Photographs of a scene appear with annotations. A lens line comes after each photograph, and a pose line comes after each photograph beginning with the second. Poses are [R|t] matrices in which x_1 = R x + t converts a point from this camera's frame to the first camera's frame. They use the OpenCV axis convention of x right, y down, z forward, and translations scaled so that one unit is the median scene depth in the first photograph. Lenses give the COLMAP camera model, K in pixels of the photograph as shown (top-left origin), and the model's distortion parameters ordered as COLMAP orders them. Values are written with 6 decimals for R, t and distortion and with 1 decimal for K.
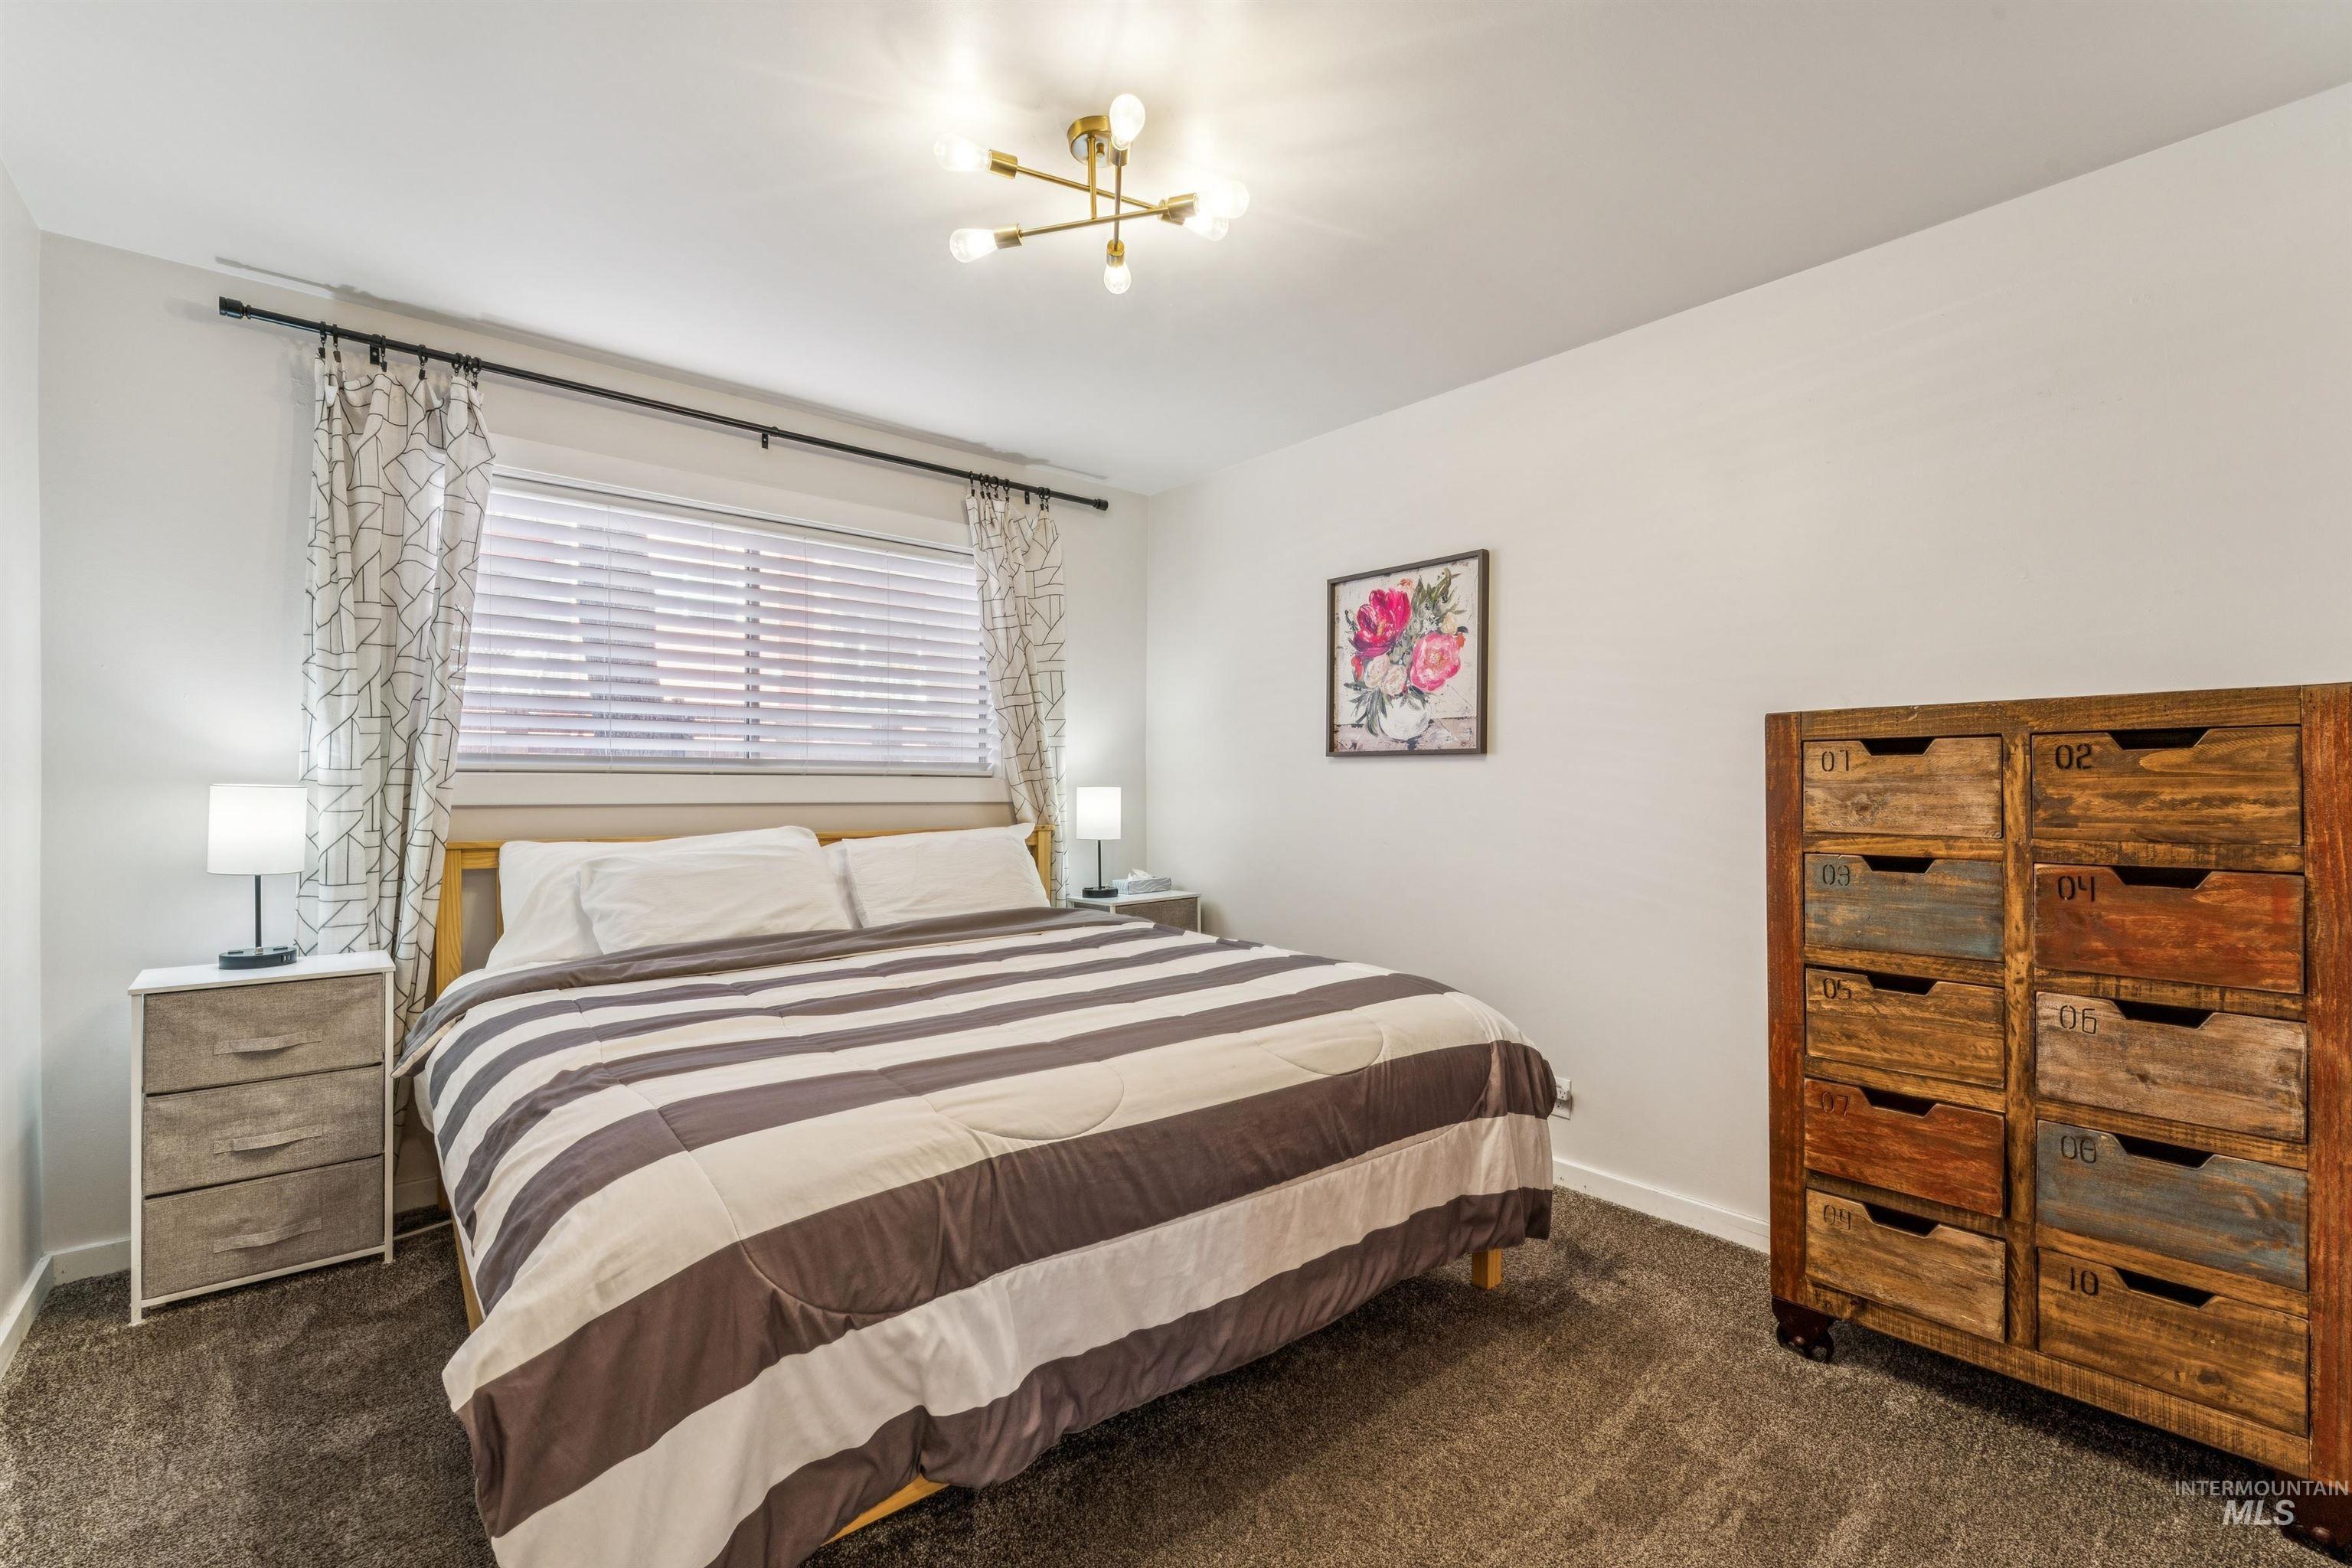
lens RADIAL K [[1007.5, 0, 1179.3], [0, 1007.5, 781.1], [0, 0, 1]] dist [-0.003712, -0.000383]
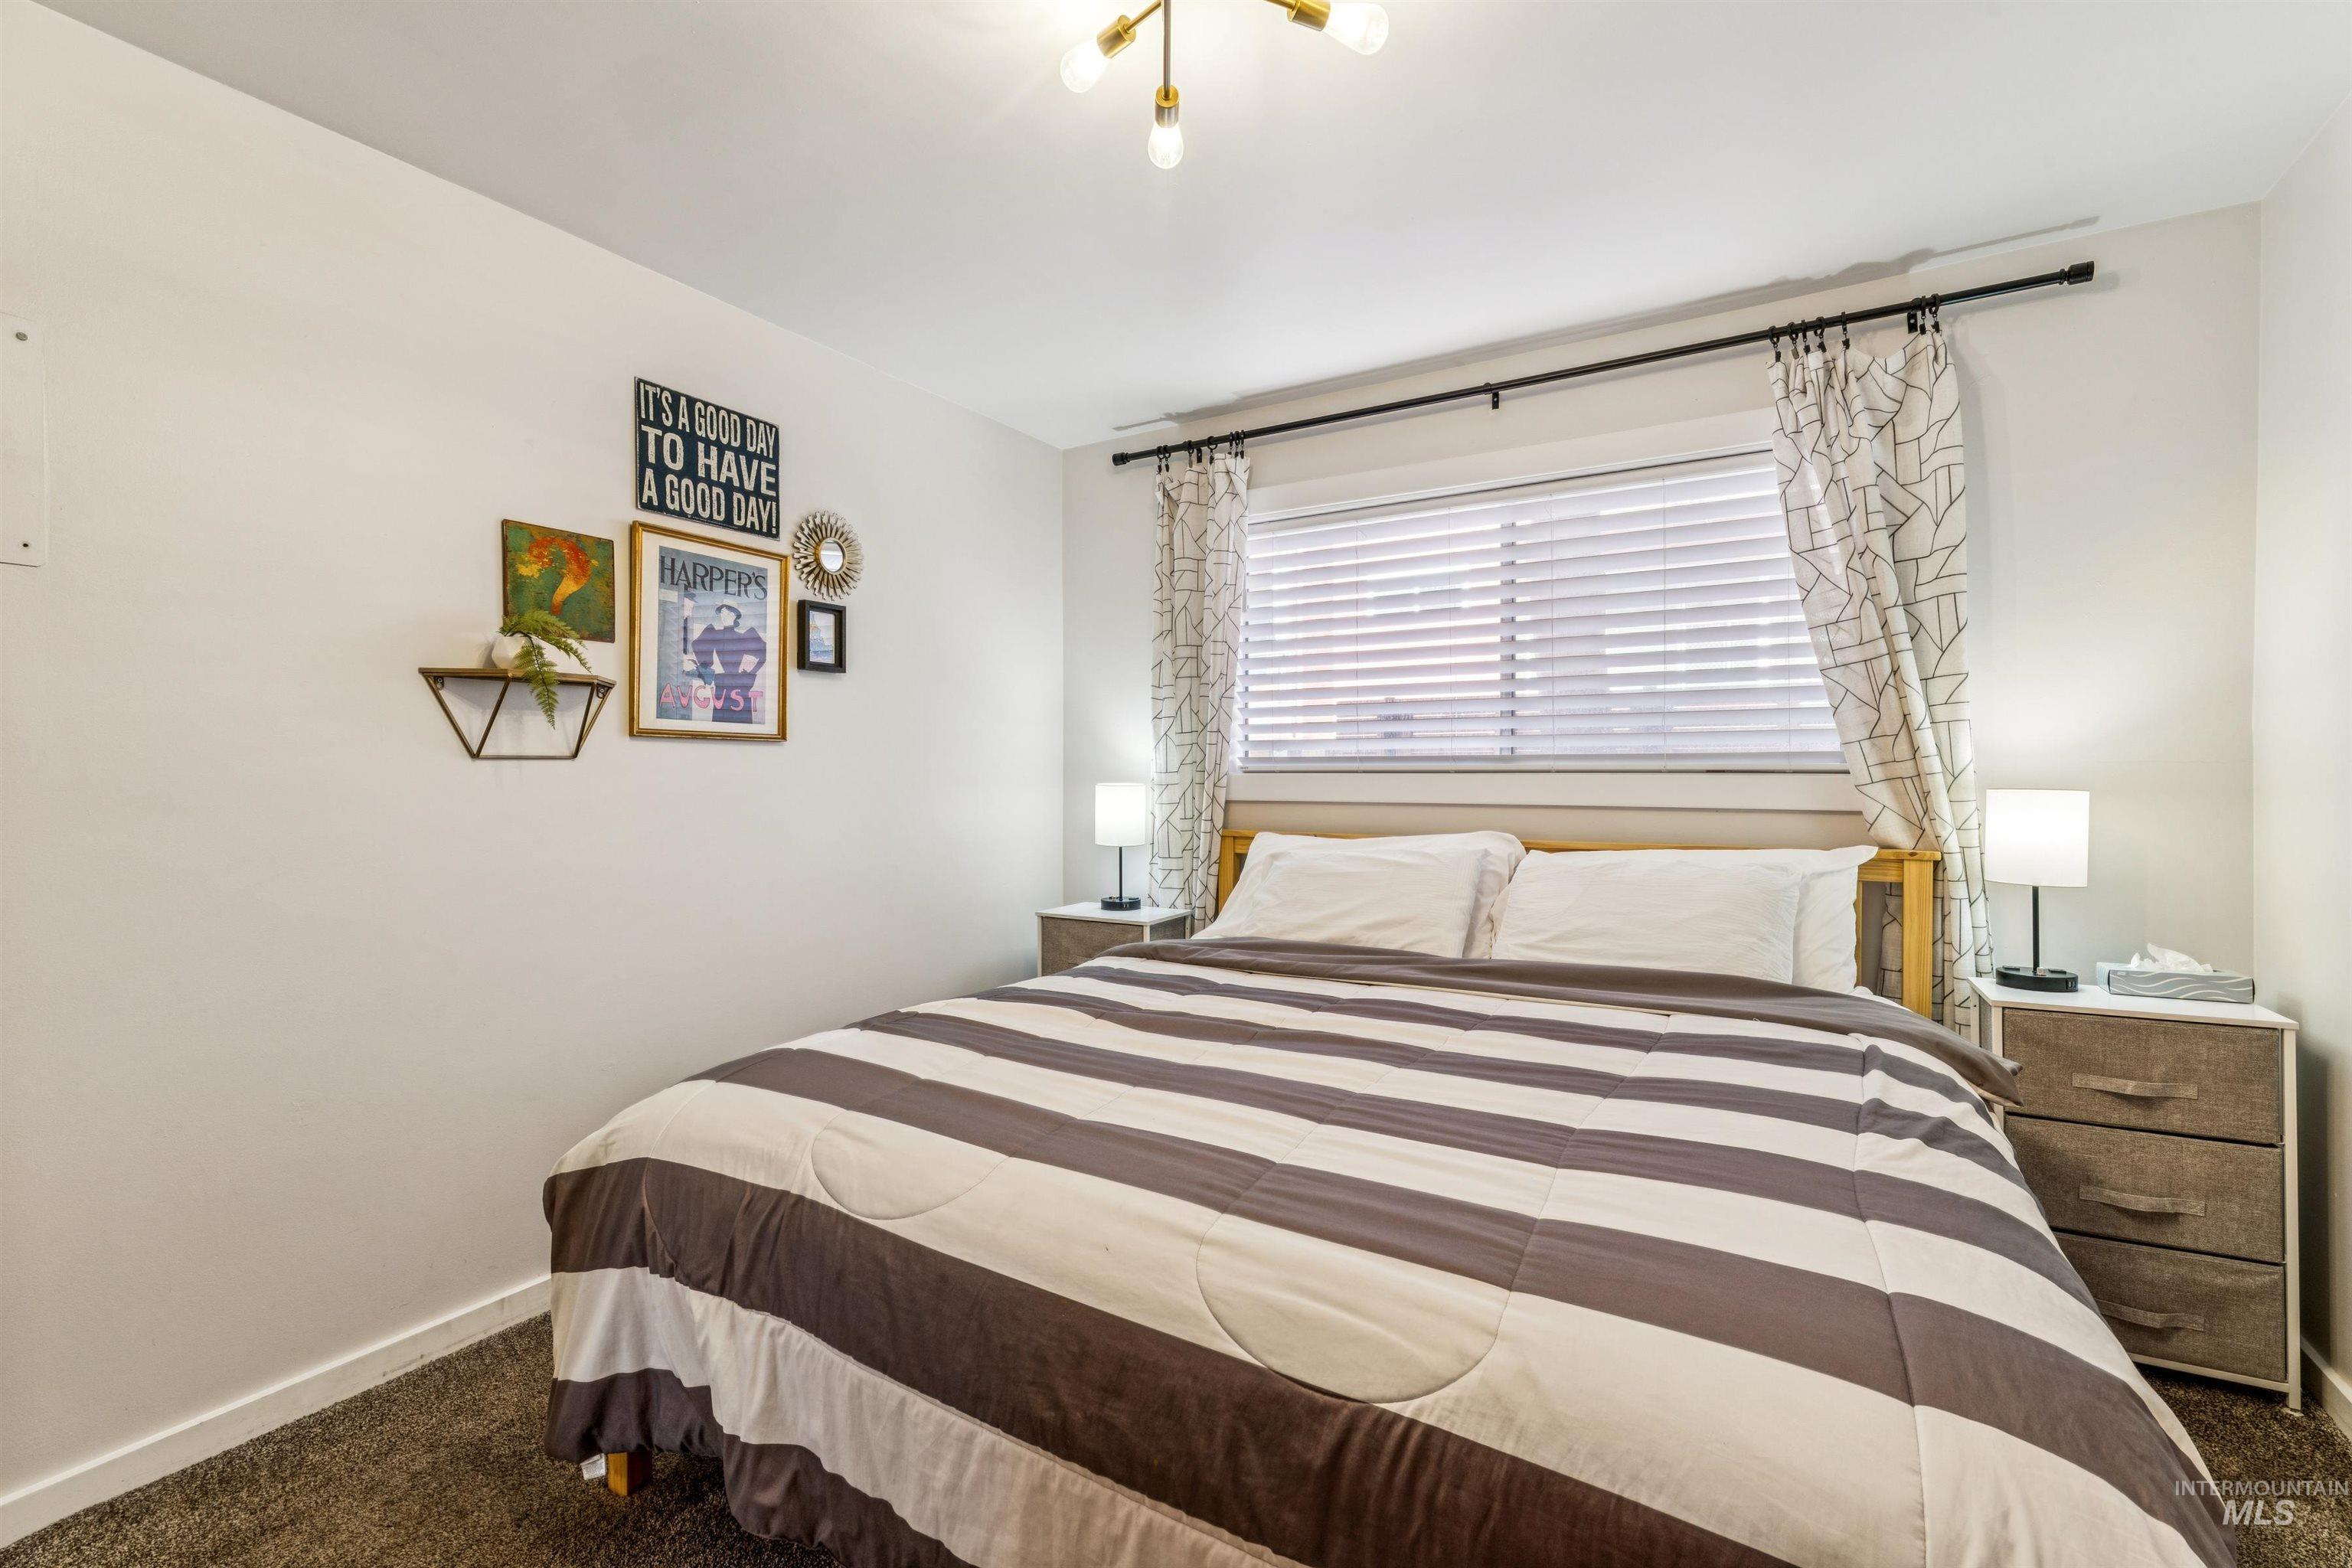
lens RADIAL K [[1007.5, 0, 1174.7], [0, 1007.5, 775.3], [0, 0, 1]] dist [-0.003712, -0.000383]
pose [[0.319129, -0.001327, -0.947710, 0.810543], [0.007269, 0.999973, 0.001047, -0.016218], [0.947683, -0.007223, 0.319130, 1.024475]]
